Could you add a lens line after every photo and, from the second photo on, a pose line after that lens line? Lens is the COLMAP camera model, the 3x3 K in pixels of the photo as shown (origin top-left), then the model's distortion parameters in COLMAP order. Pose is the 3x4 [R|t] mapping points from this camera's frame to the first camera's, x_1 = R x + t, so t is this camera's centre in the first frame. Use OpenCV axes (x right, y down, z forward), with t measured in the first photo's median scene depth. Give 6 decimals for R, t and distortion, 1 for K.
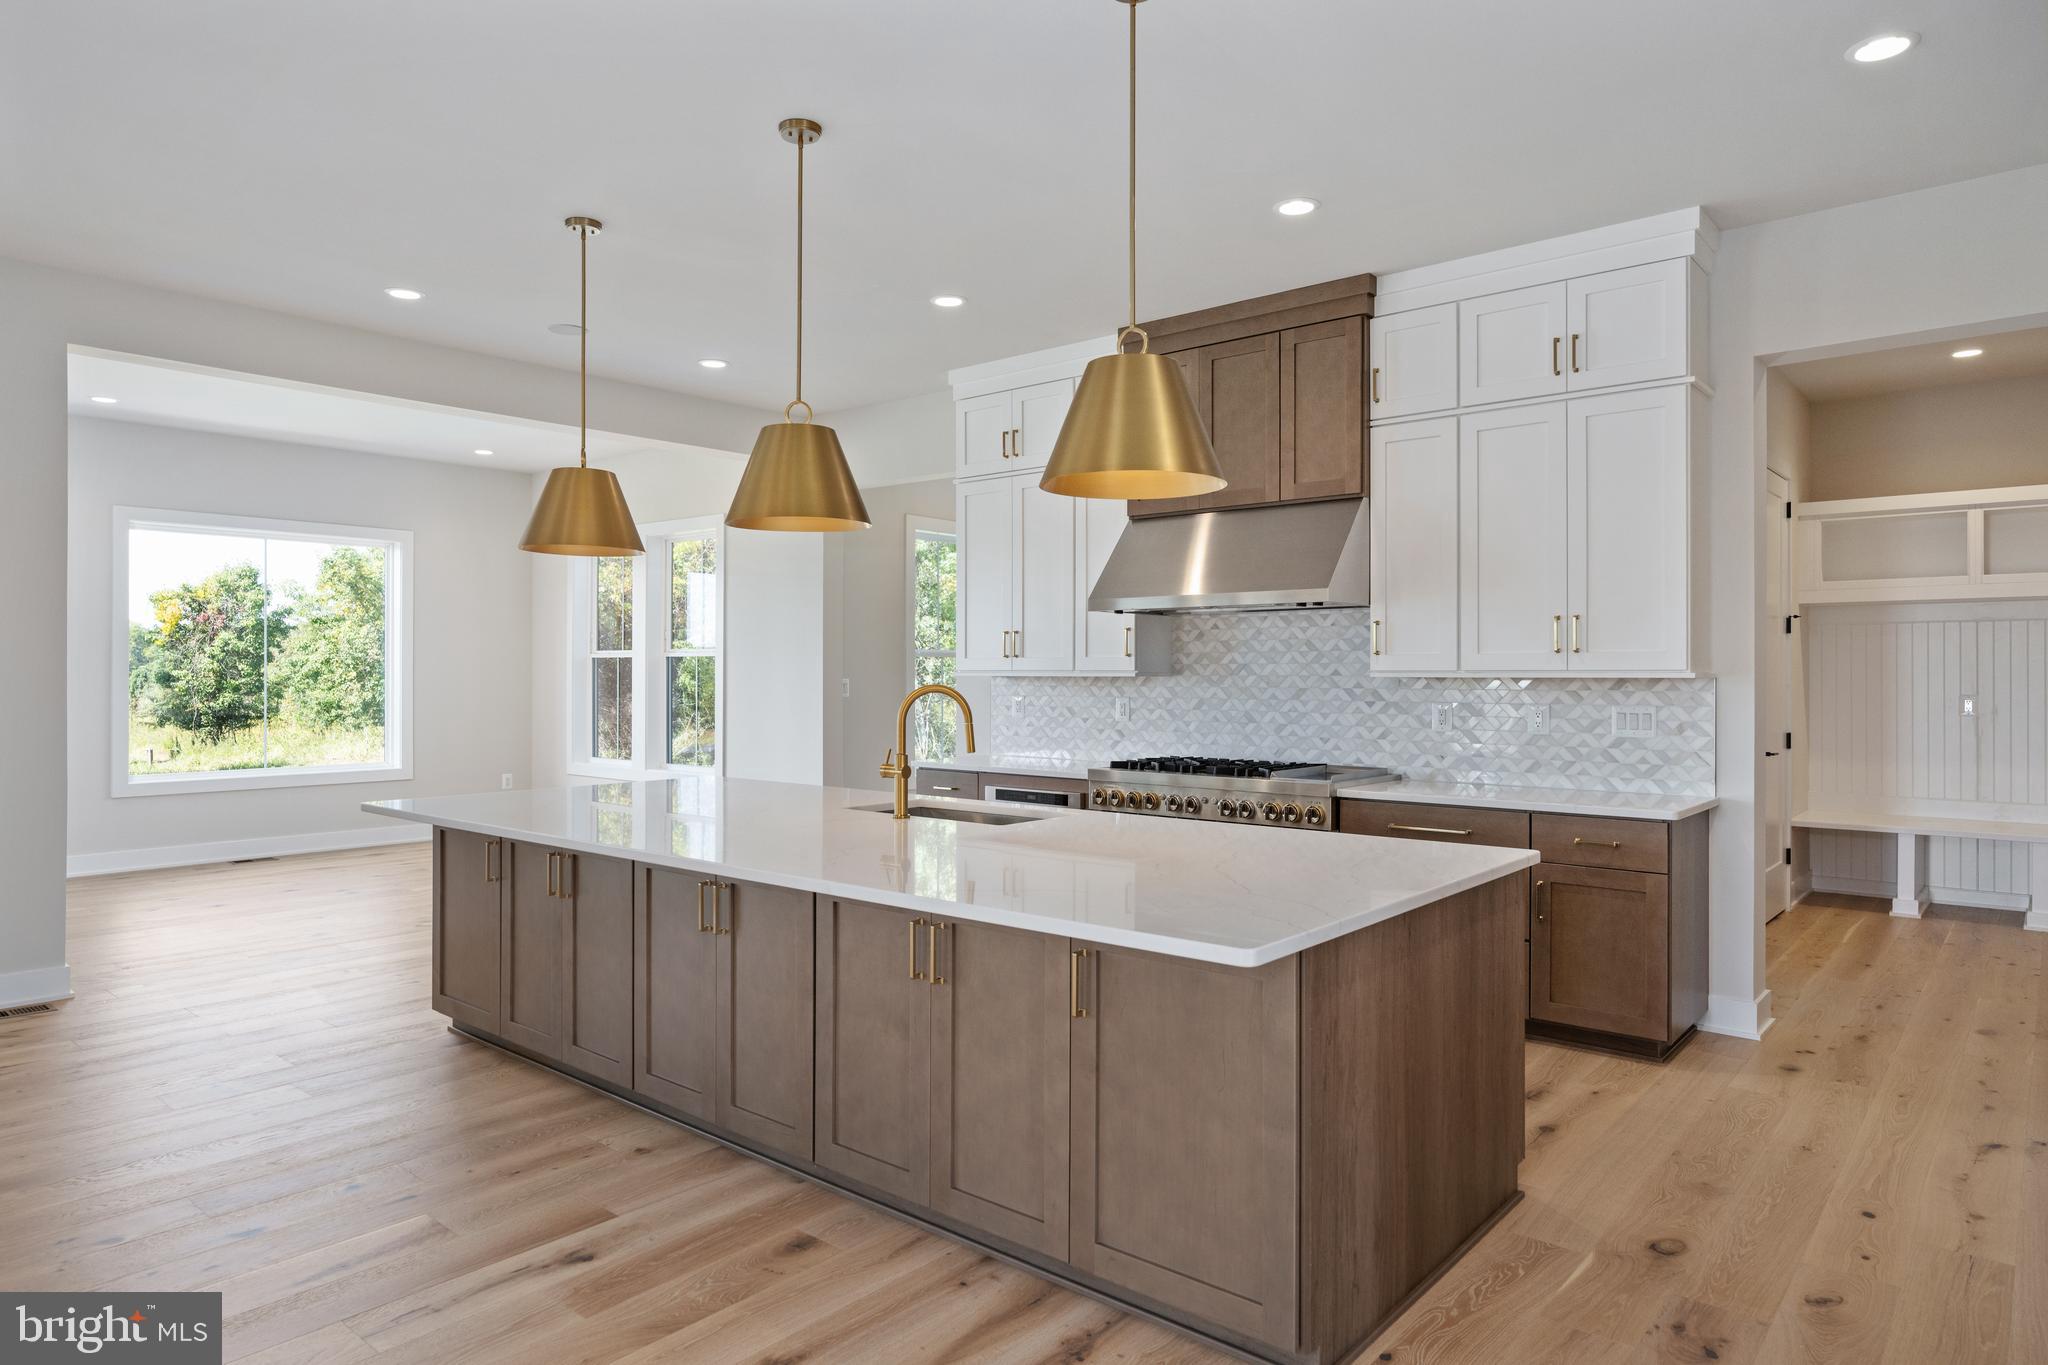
lens RADIAL K [[1225.2, 0, 1030.9], [0, 1225.2, 667.5], [0, 0, 1]] dist [-0.000117, -0.000968]
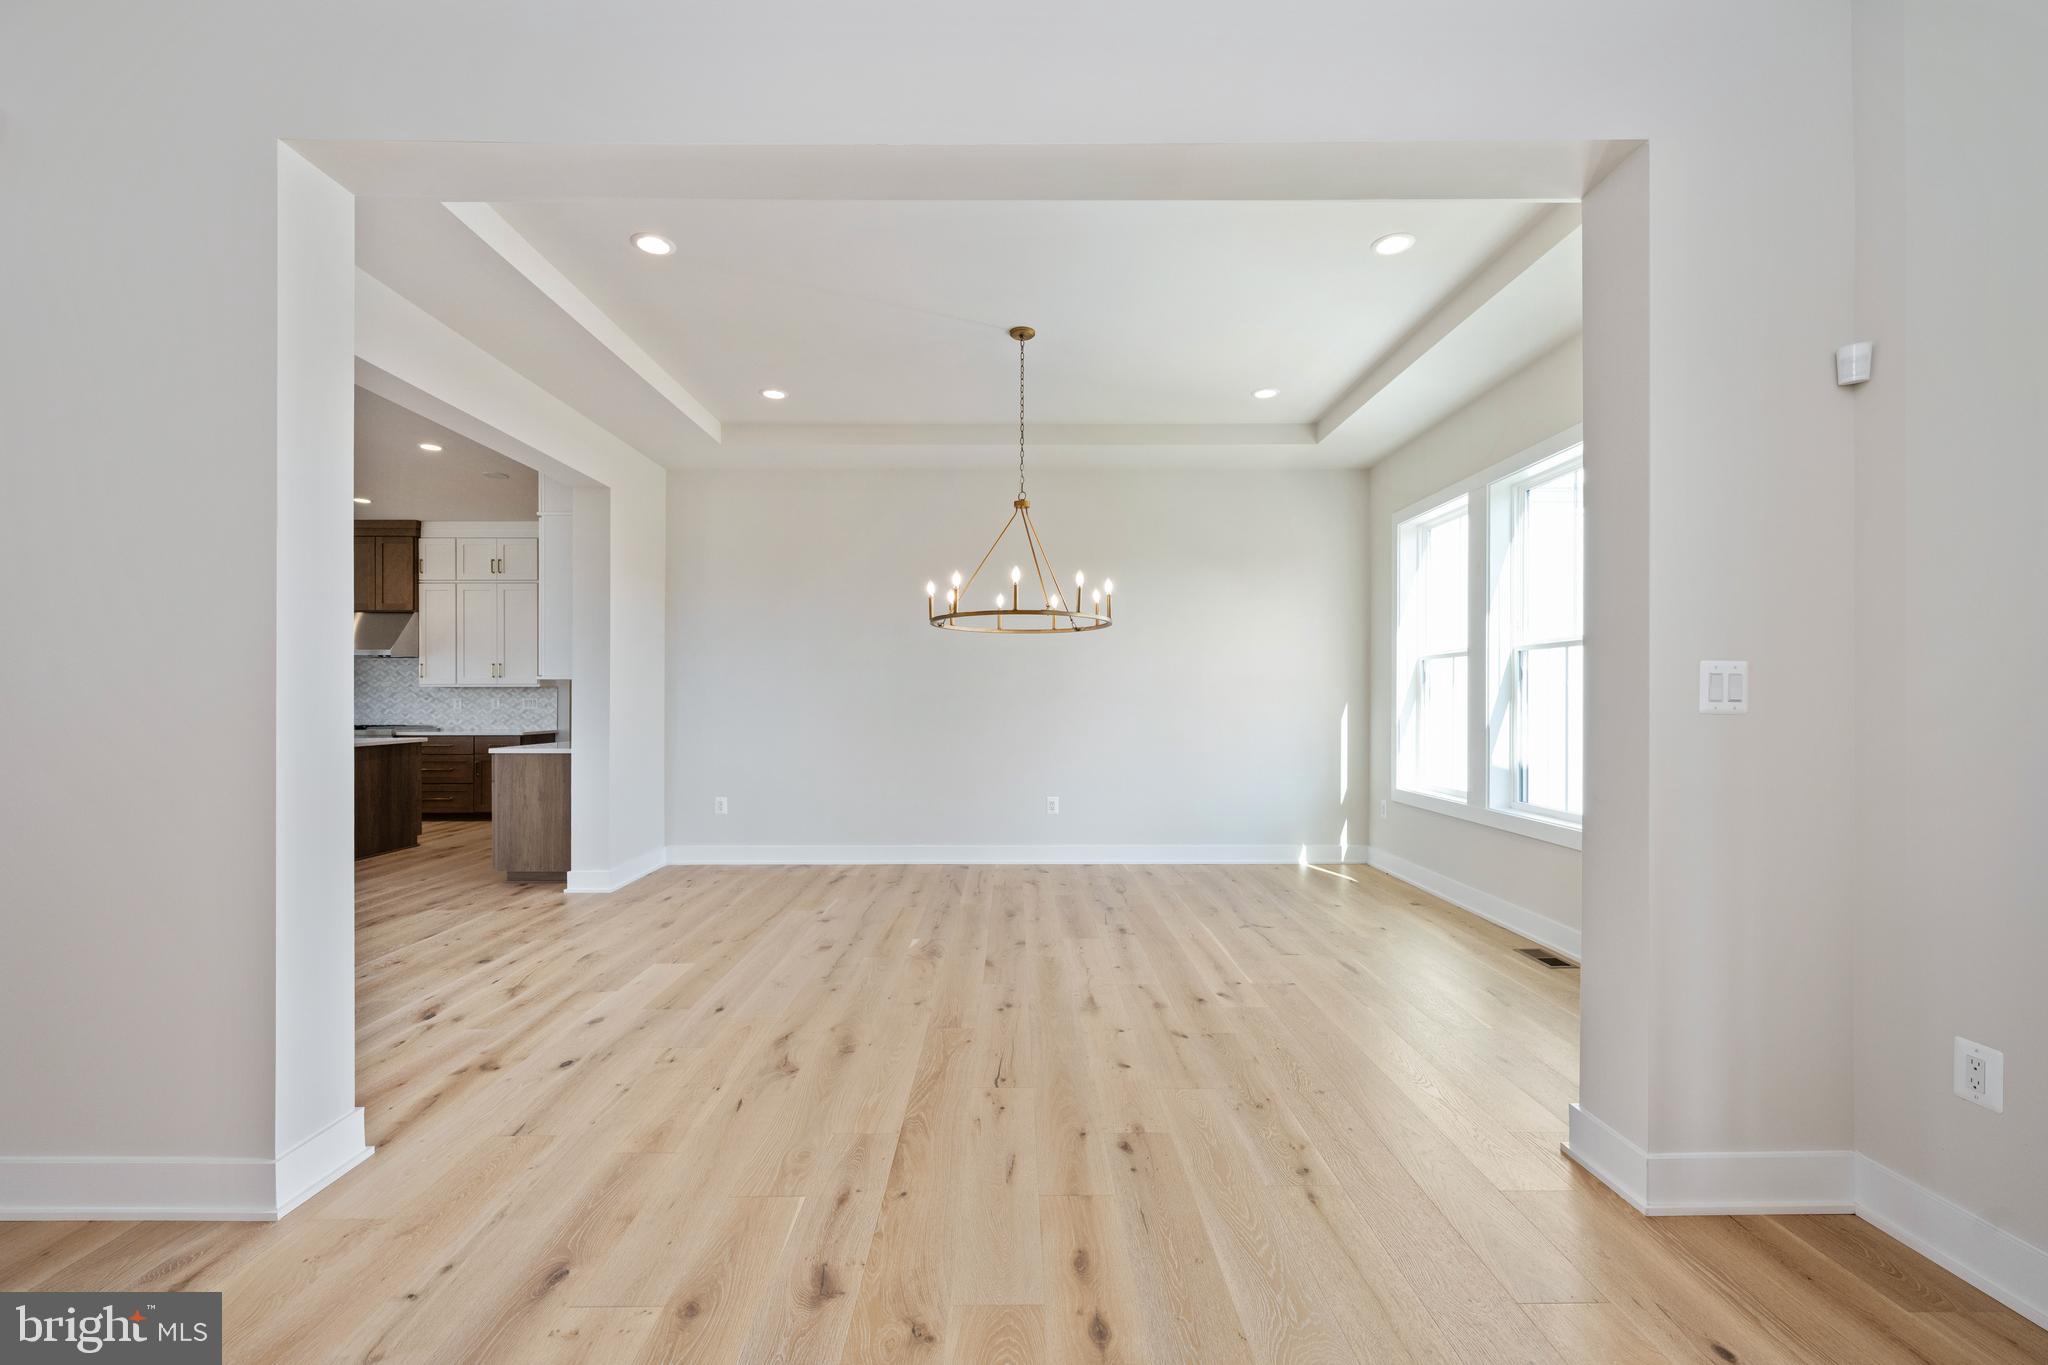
lens RADIAL K [[831.4, 0, 1042.2], [0, 831.4, 693.6], [0, 0, 1]] dist [-0.001994, 0.000101]
pose [[0.756769, 0.002806, 0.653677, 0.138929], [-0.001834, 0.999996, -0.002169, 0.022623], [-0.653680, 0.000443, 0.756771, -1.046910]]
